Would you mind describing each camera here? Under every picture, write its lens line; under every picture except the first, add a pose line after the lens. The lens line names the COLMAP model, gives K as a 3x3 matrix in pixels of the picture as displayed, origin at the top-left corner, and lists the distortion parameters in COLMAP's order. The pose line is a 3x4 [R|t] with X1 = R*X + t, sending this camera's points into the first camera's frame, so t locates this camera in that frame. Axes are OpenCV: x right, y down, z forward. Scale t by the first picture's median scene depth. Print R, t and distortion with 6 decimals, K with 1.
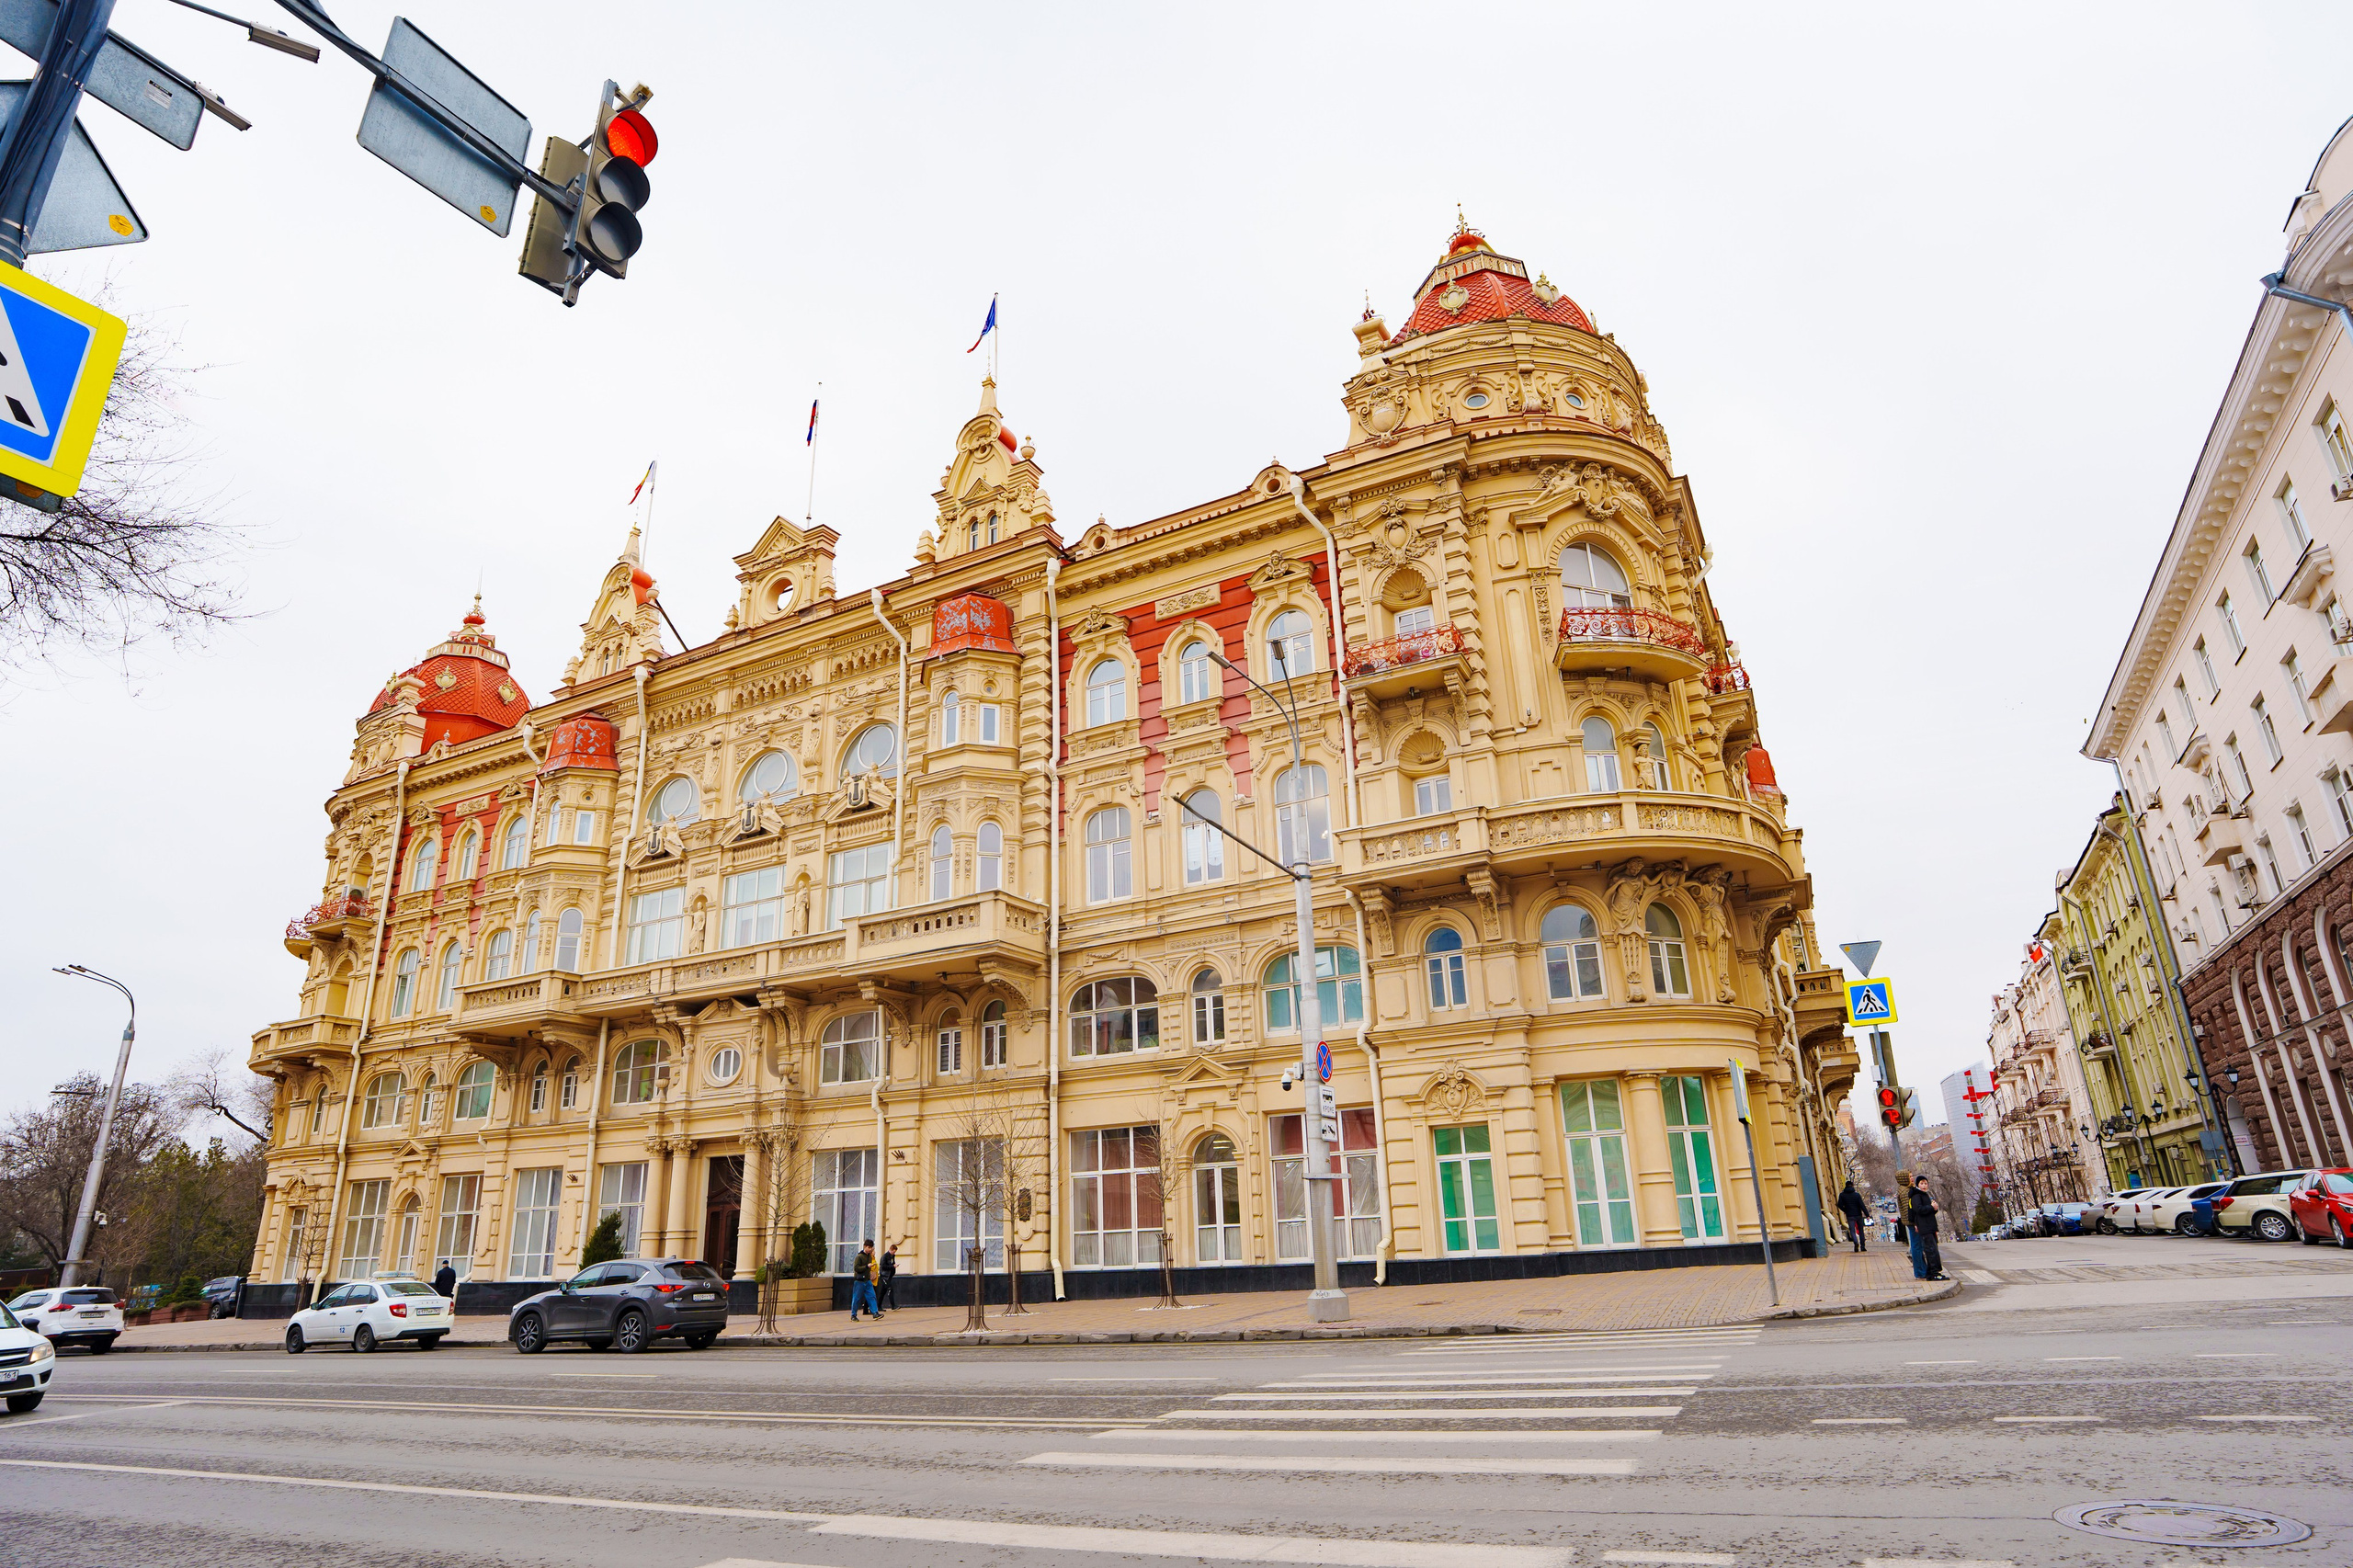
lens RADIAL K [[1319.7, 0, 1176.5], [0, 1319.7, 784.0], [0, 0, 1]] dist [-0.072185, 0.033500]
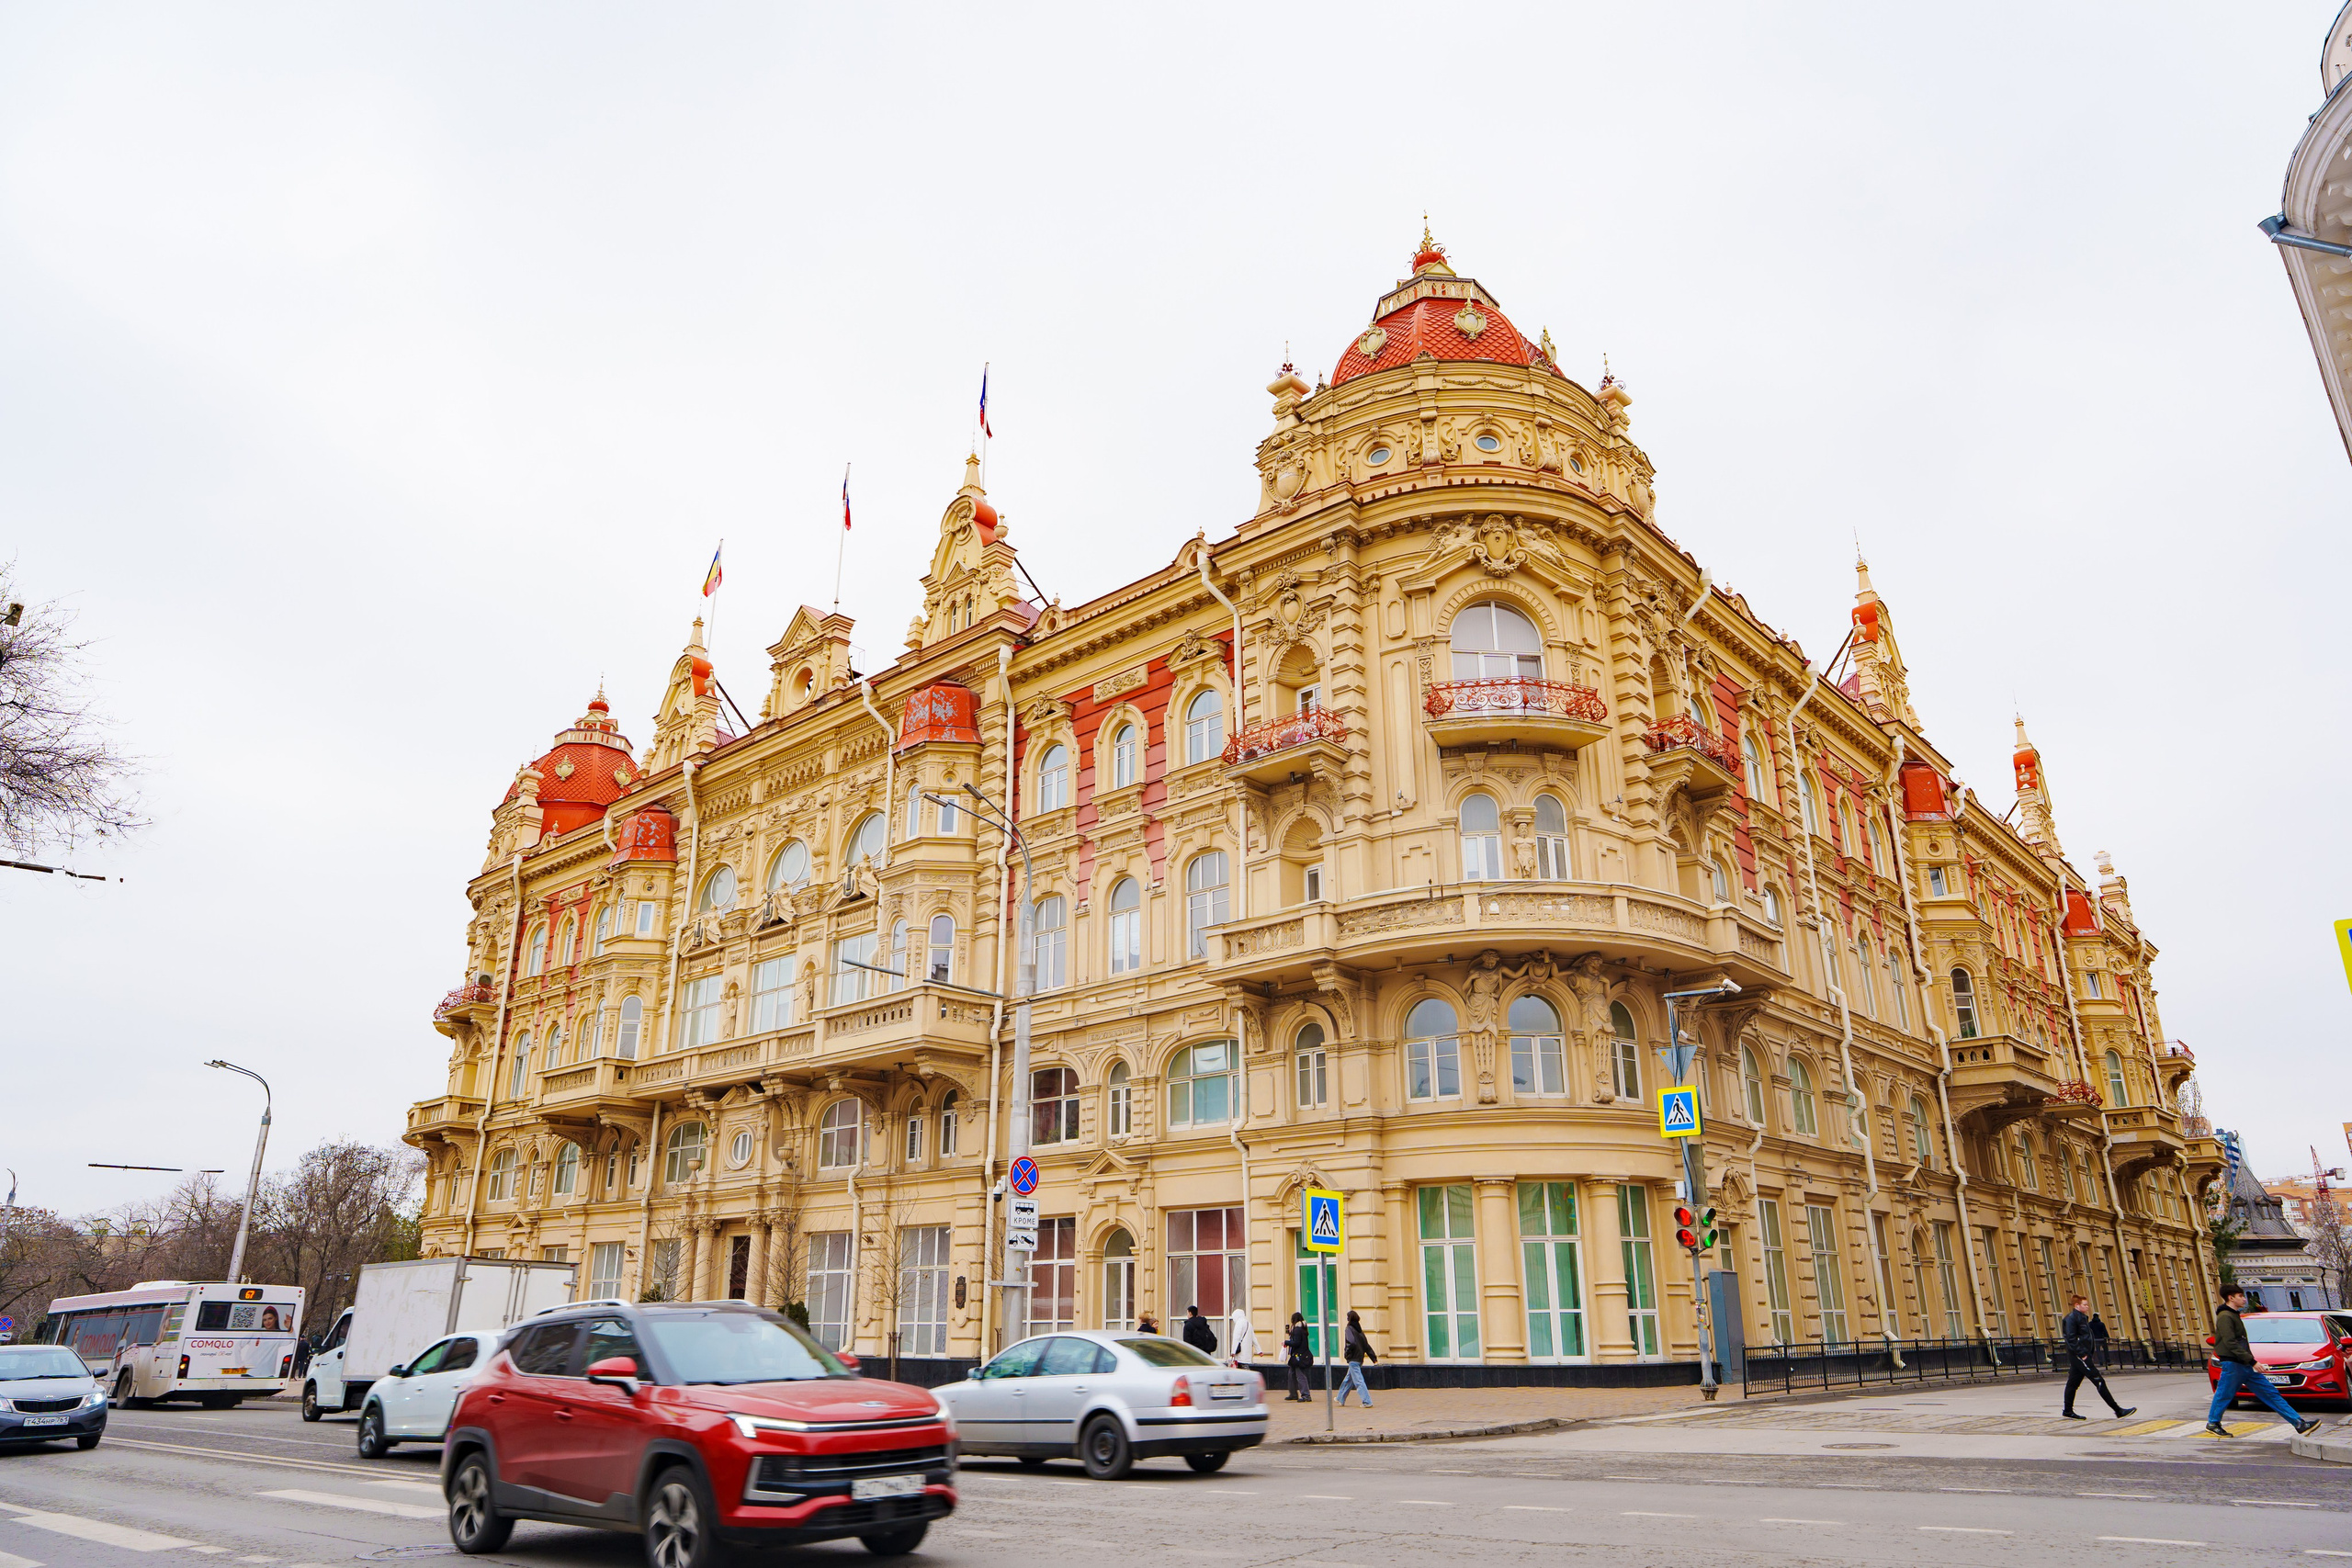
lens RADIAL K [[1544.8, 0, 1187.0], [0, 1544.8, 780.1], [0, 0, 1]] dist [-0.055430, 0.026859]
pose [[0.966855, -0.052235, -0.249927, 0.344232], [0.052629, 0.998601, -0.005111, -0.058544], [0.249844, -0.008212, 0.968251, -0.106850]]
